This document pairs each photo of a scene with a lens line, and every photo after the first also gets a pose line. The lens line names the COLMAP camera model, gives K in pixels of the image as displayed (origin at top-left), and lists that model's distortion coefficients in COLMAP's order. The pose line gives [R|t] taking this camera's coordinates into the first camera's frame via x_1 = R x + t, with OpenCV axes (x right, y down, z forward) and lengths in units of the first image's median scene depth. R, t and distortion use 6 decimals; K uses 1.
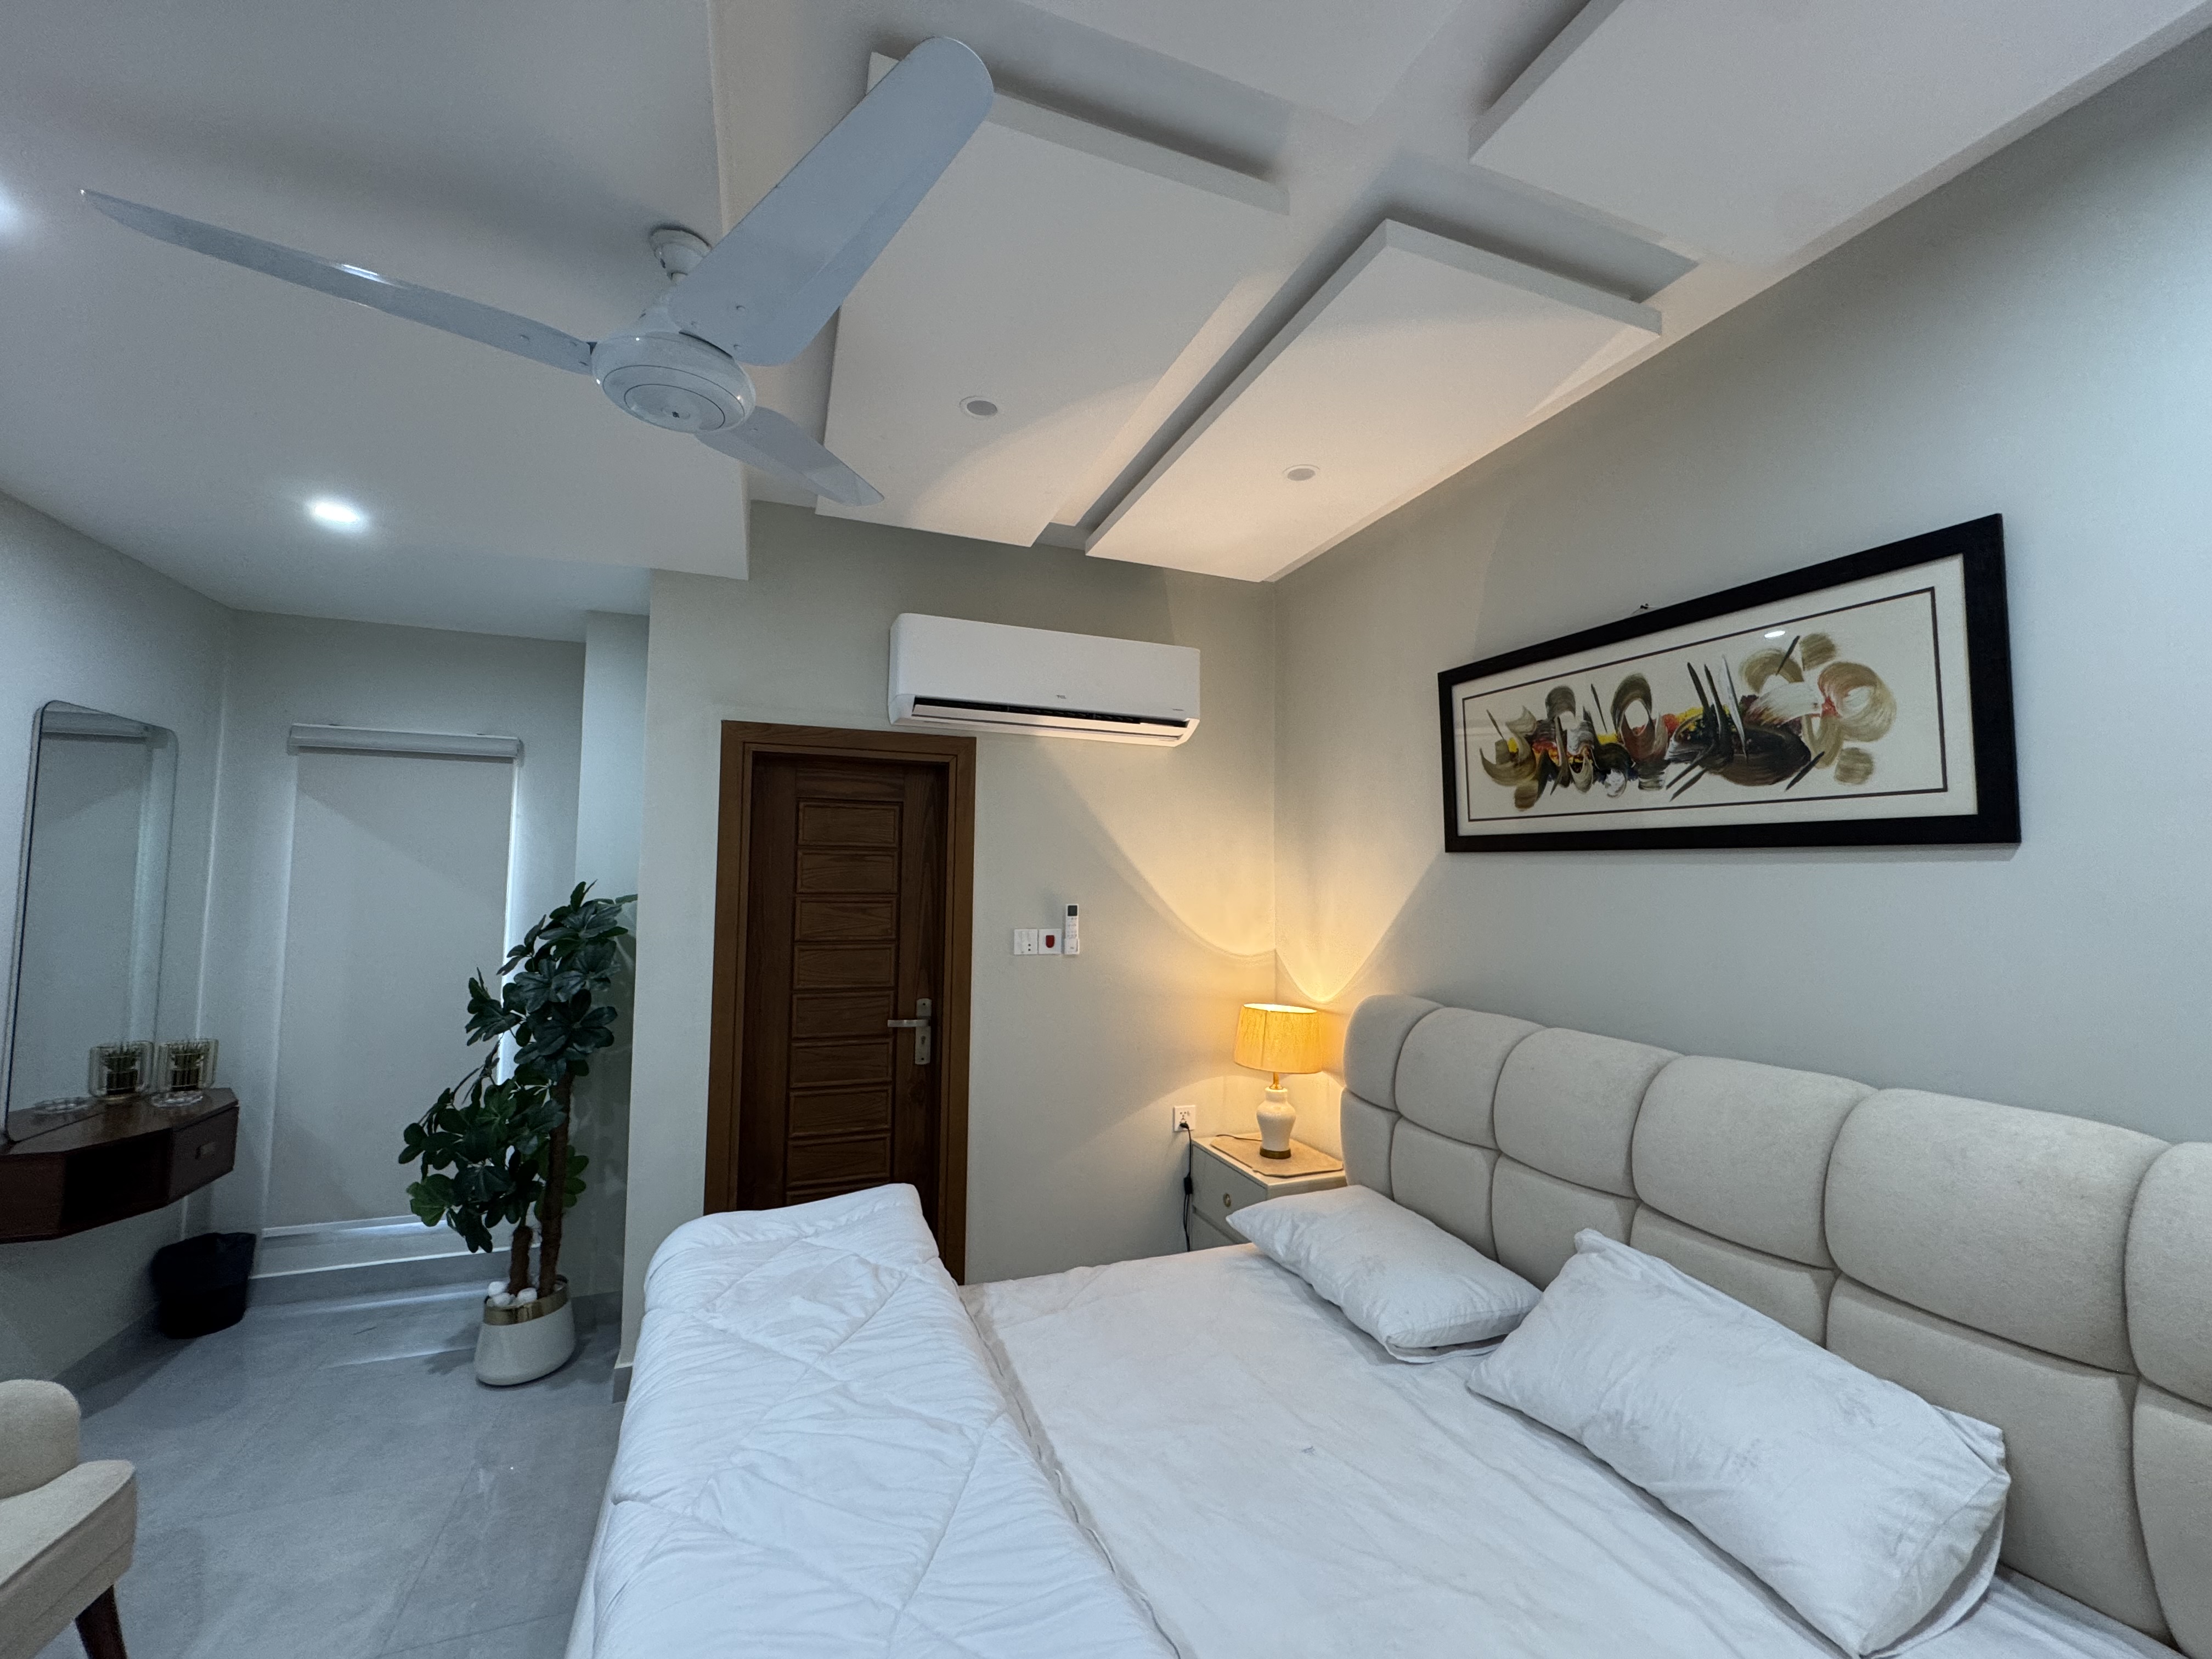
lens RADIAL K [[887.8, 0, 1105.3], [0, 887.8, 828.1], [0, 0, 1]] dist [-0.001717, -0.000266]
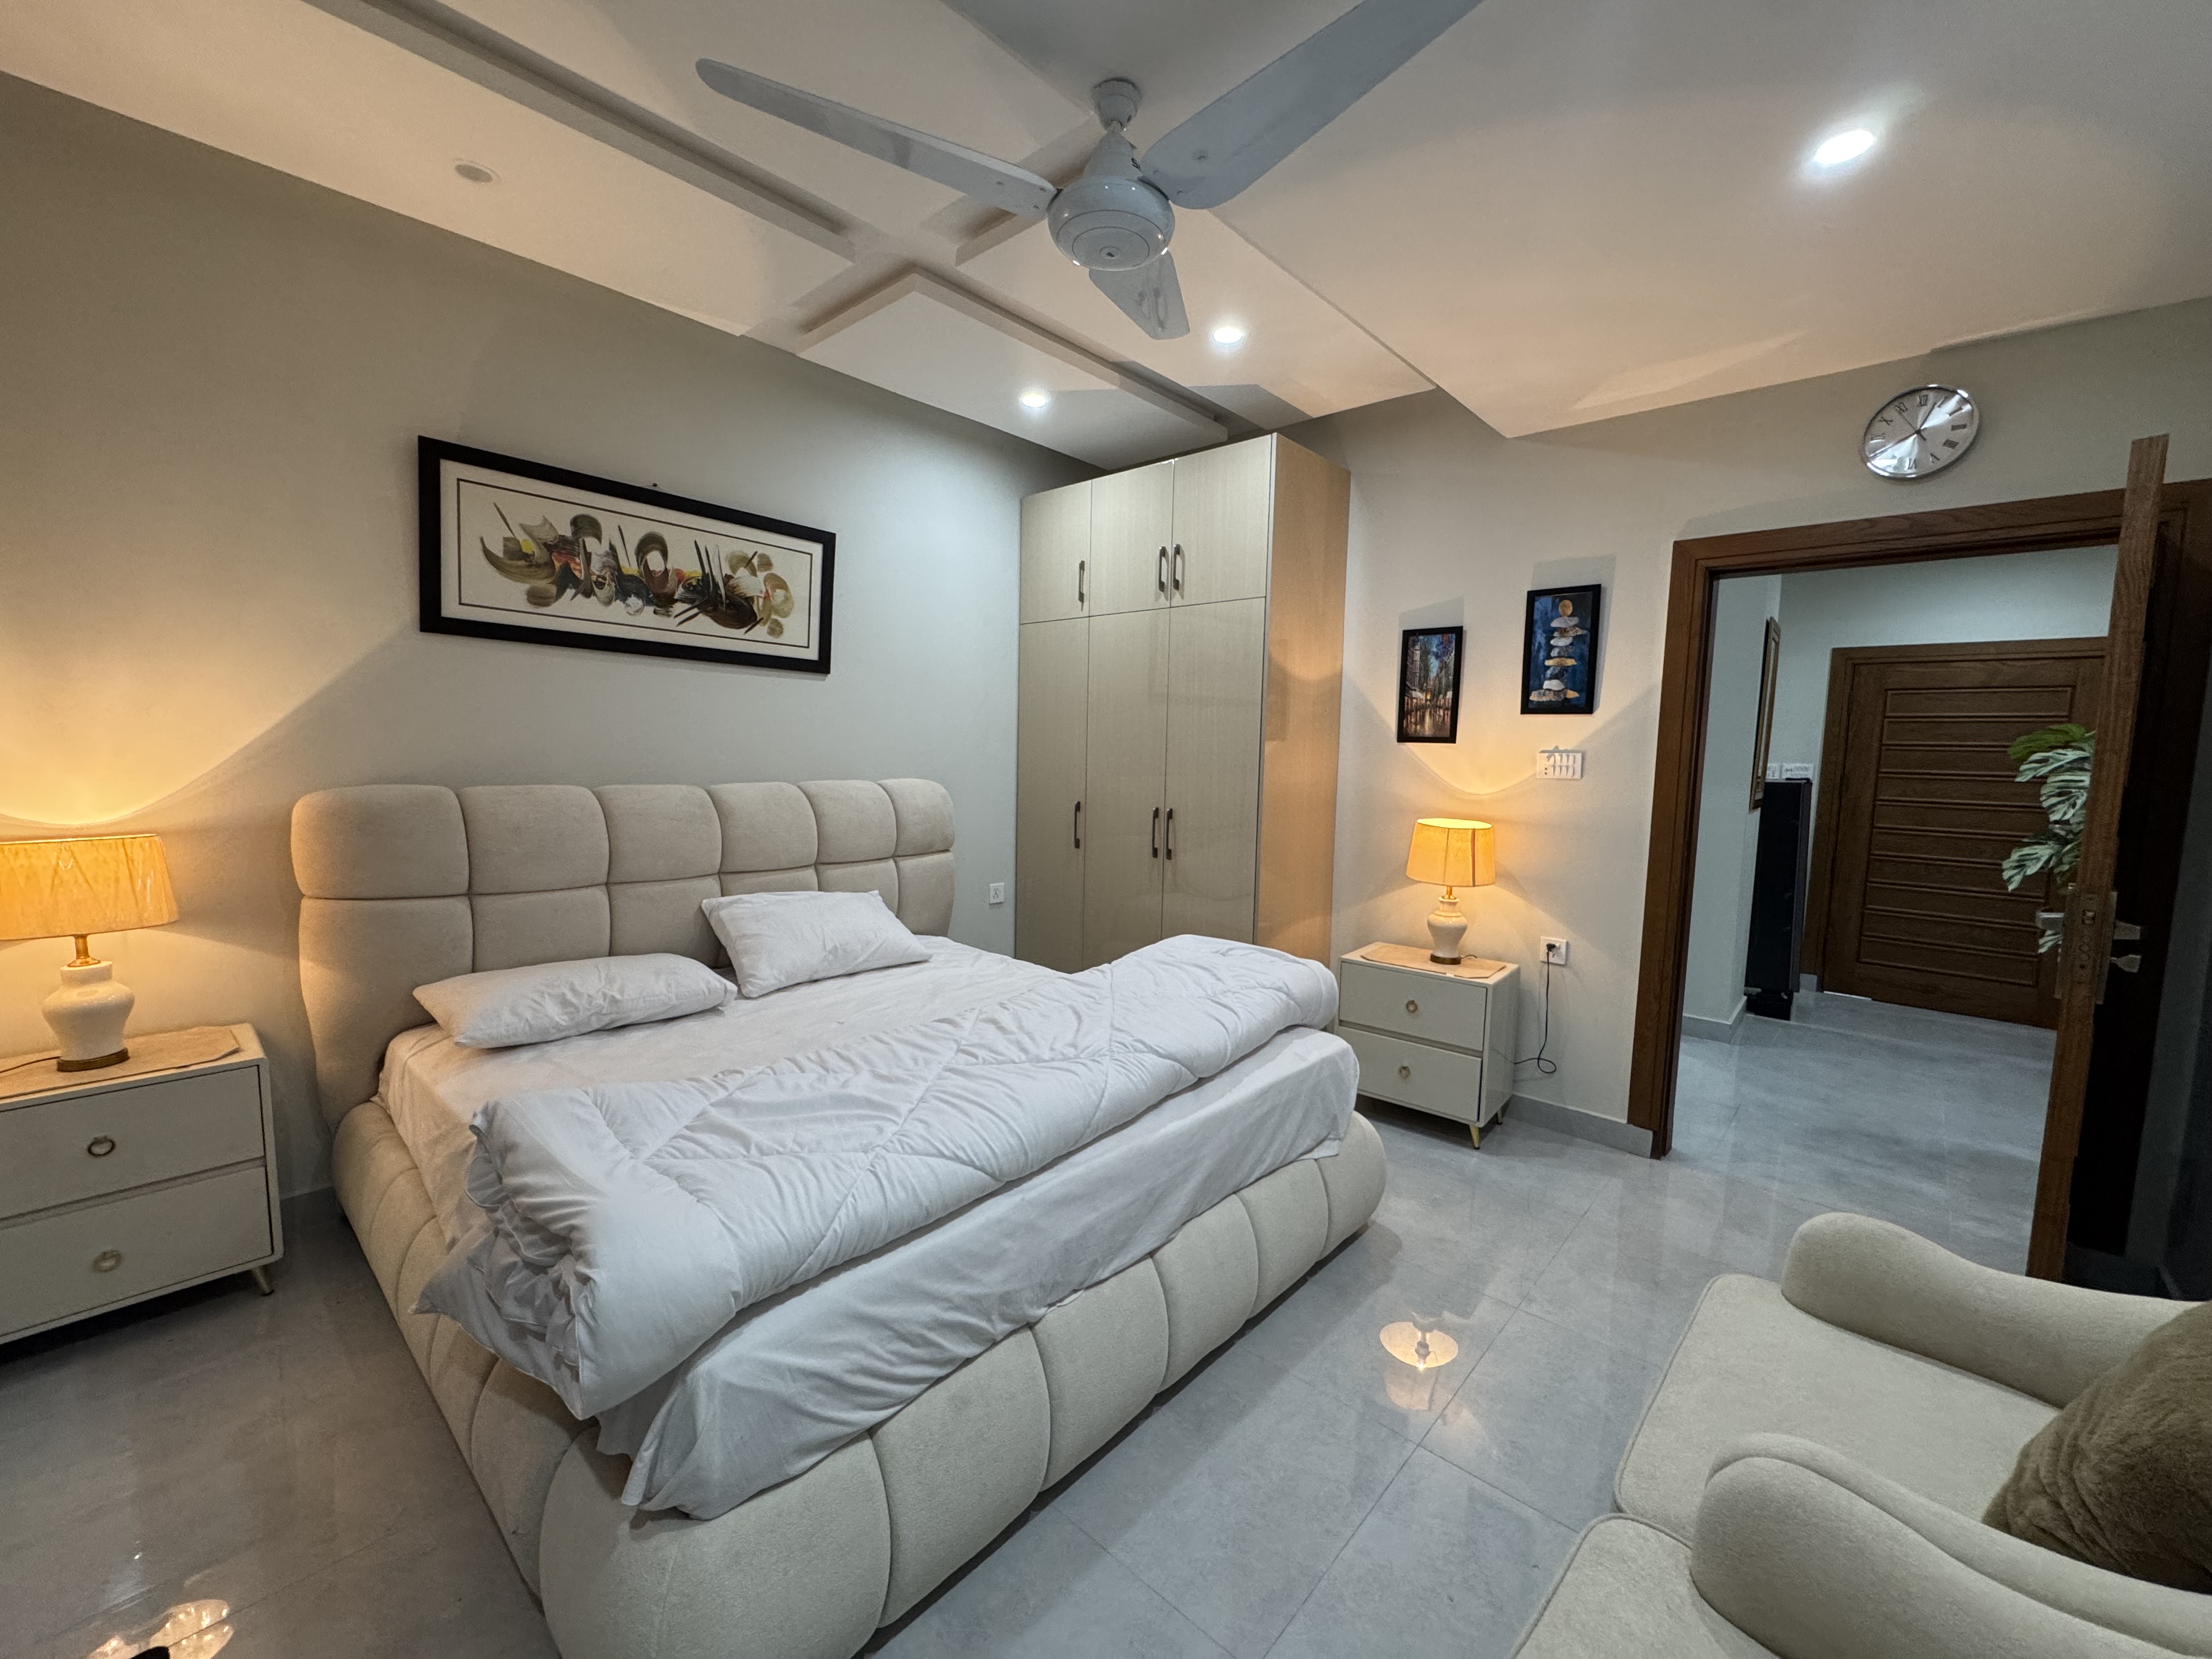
lens RADIAL K [[887.8, 0, 1105.3], [0, 887.8, 828.1], [0, 0, 1]] dist [-0.001717, -0.000266]
pose [[-0.452655, -0.103159, 0.885698, -0.953805], [-0.085653, 0.993723, 0.071966, 0.123717], [-0.887562, -0.043287, -0.458650, 0.902427]]
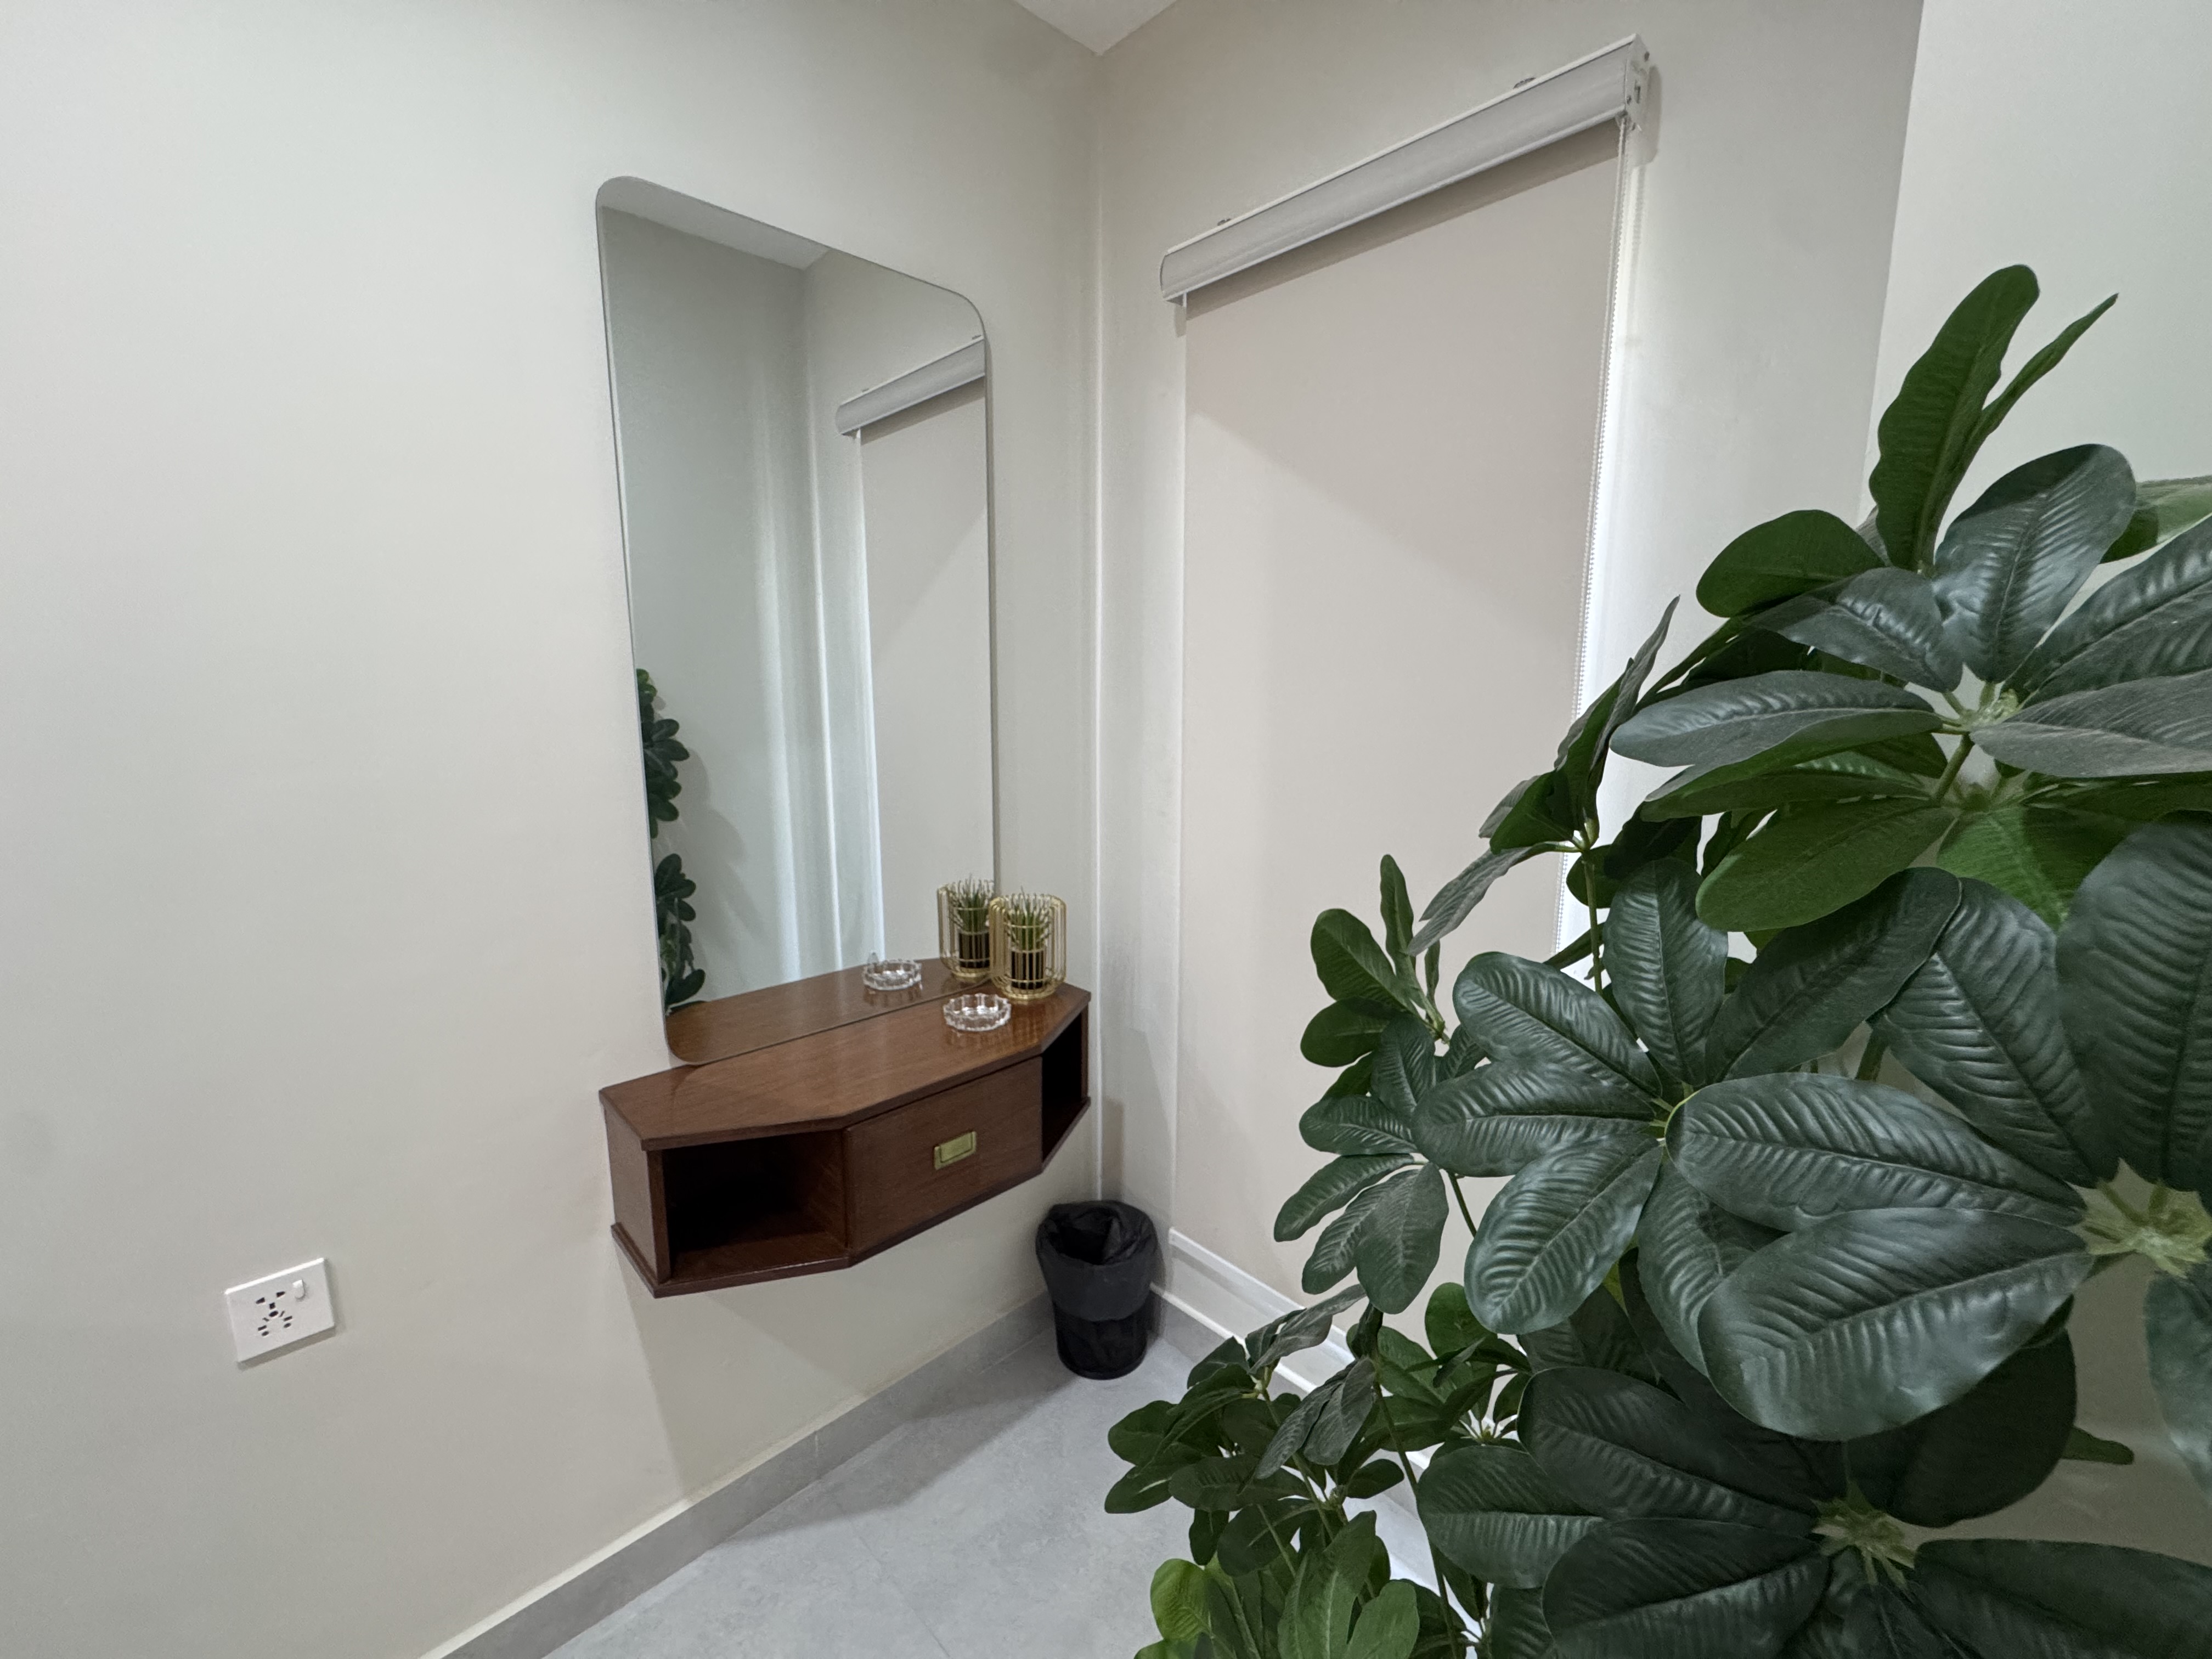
lens RADIAL K [[887.8, 0, 1105.3], [0, 887.8, 828.1], [0, 0, 1]] dist [-0.001717, -0.000266]
pose [[0.392146, 0.137079, -0.909632, -0.674546], [0.061433, 0.982725, 0.174578, 0.134152], [0.917850, -0.124341, 0.376950, 1.088543]]
